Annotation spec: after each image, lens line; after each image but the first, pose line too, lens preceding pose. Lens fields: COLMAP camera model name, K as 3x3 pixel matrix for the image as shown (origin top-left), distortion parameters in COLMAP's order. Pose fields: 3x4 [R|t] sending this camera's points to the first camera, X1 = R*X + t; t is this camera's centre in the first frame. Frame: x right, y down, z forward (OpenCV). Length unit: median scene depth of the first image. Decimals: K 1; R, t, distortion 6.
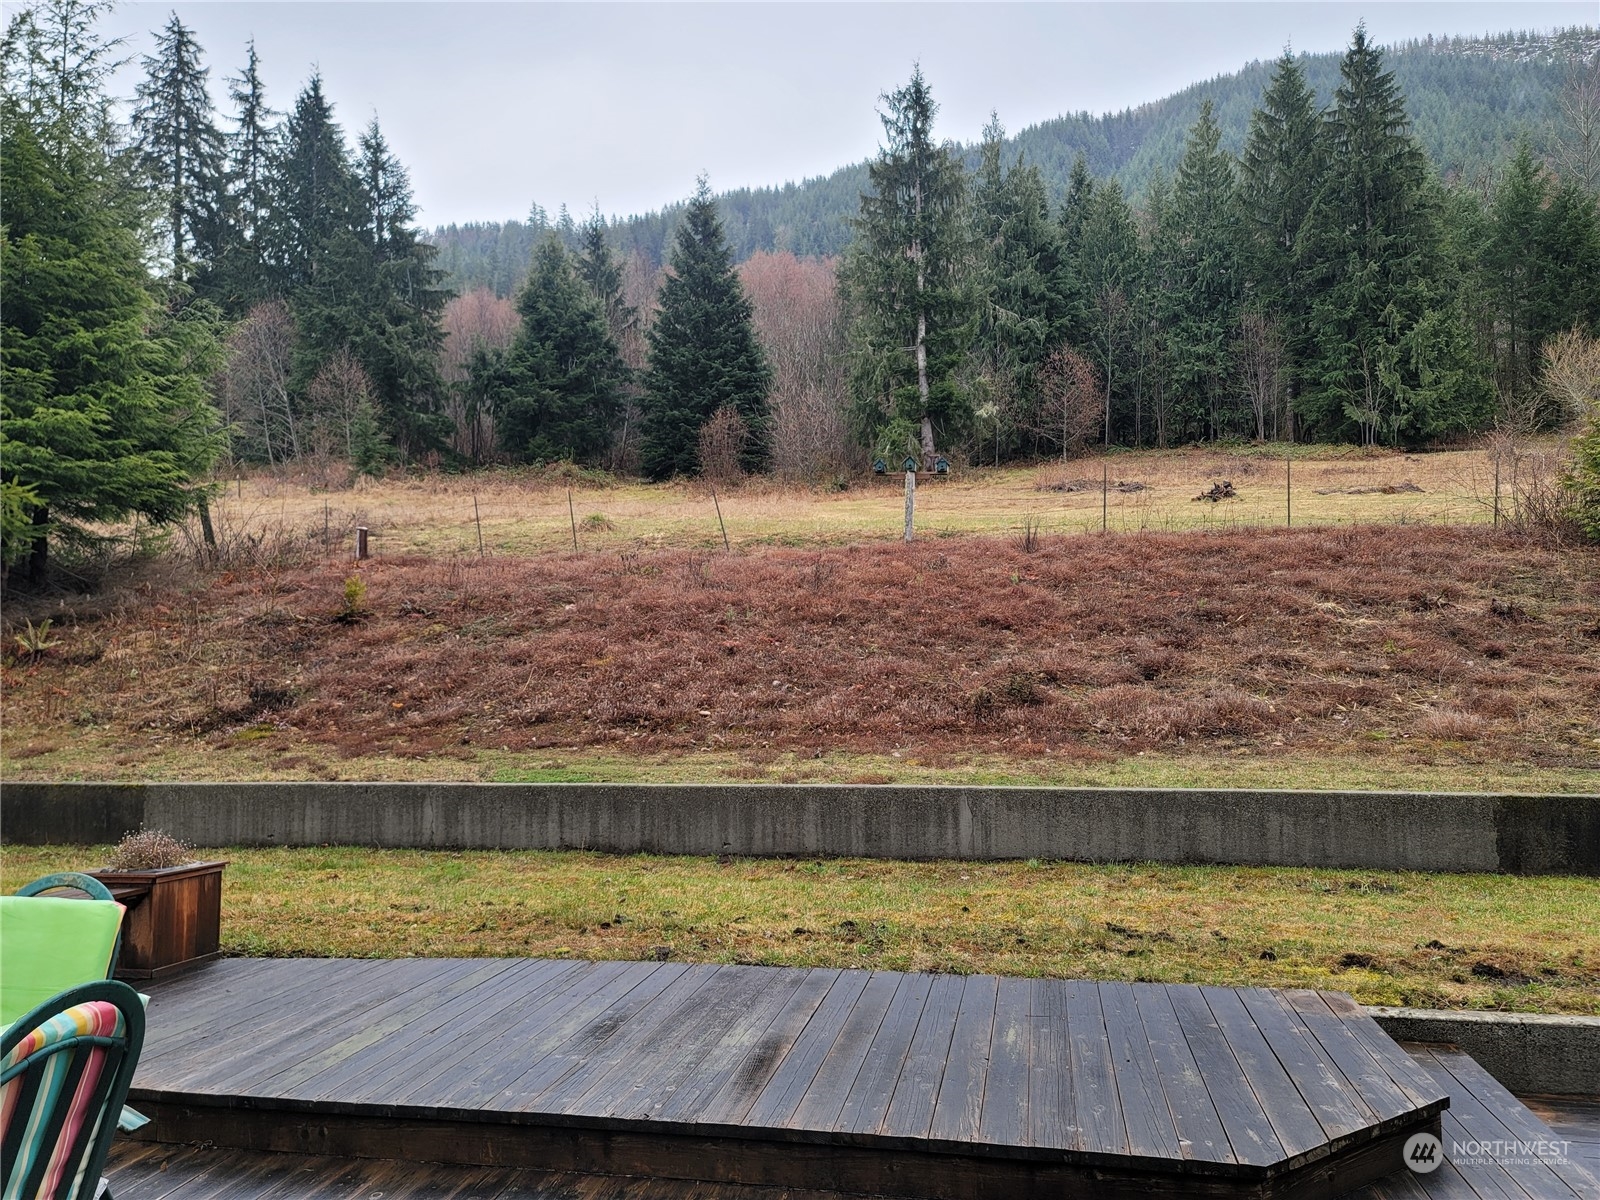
lens RADIAL K [[1159.4, 0, 797.0], [0, 1159.4, 608.2], [0, 0, 1]] dist [0.087486, -0.060043]
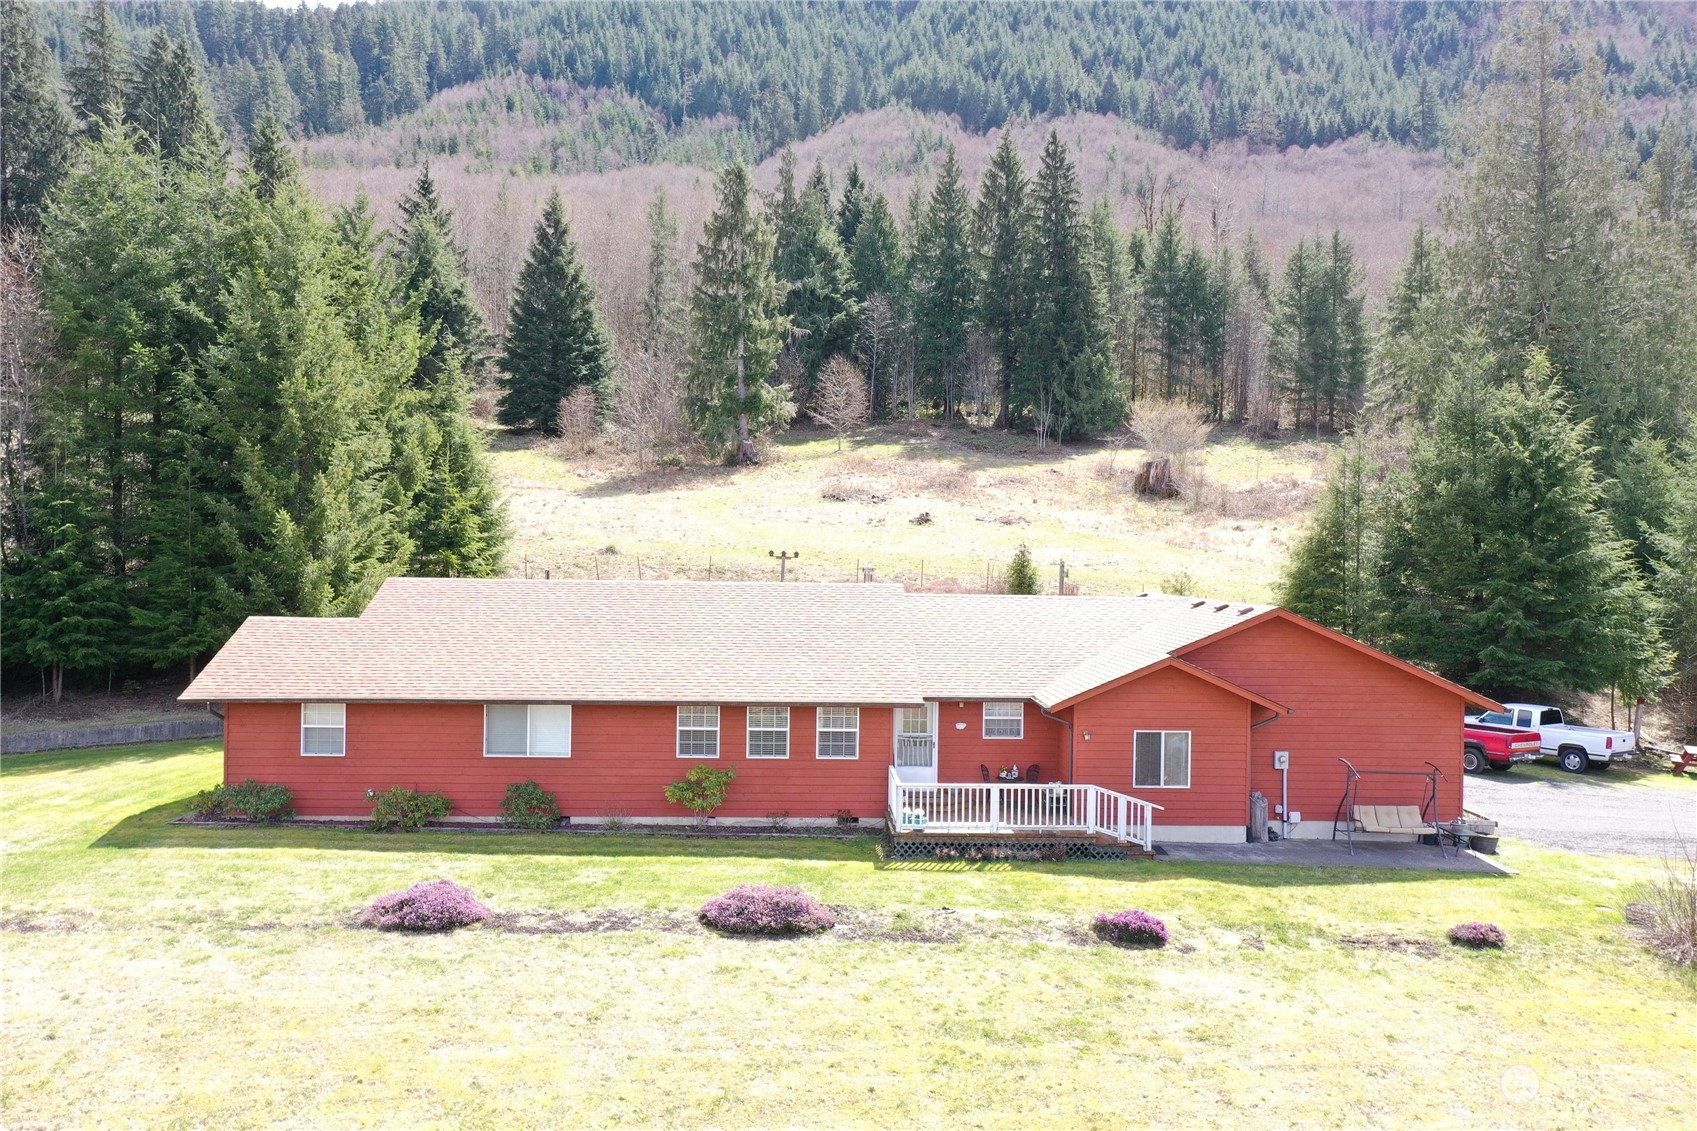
lens RADIAL K [[1372.2, 0, 848.5], [0, 1372.2, 565.5], [0, 0, 1]] dist [0.019574, 0.012082]
pose [[0.970978, 0.018040, 0.238488, -0.129846], [-0.034237, 0.997366, 0.063949, -0.079240], [-0.236706, -0.070258, 0.969038, -0.526363]]
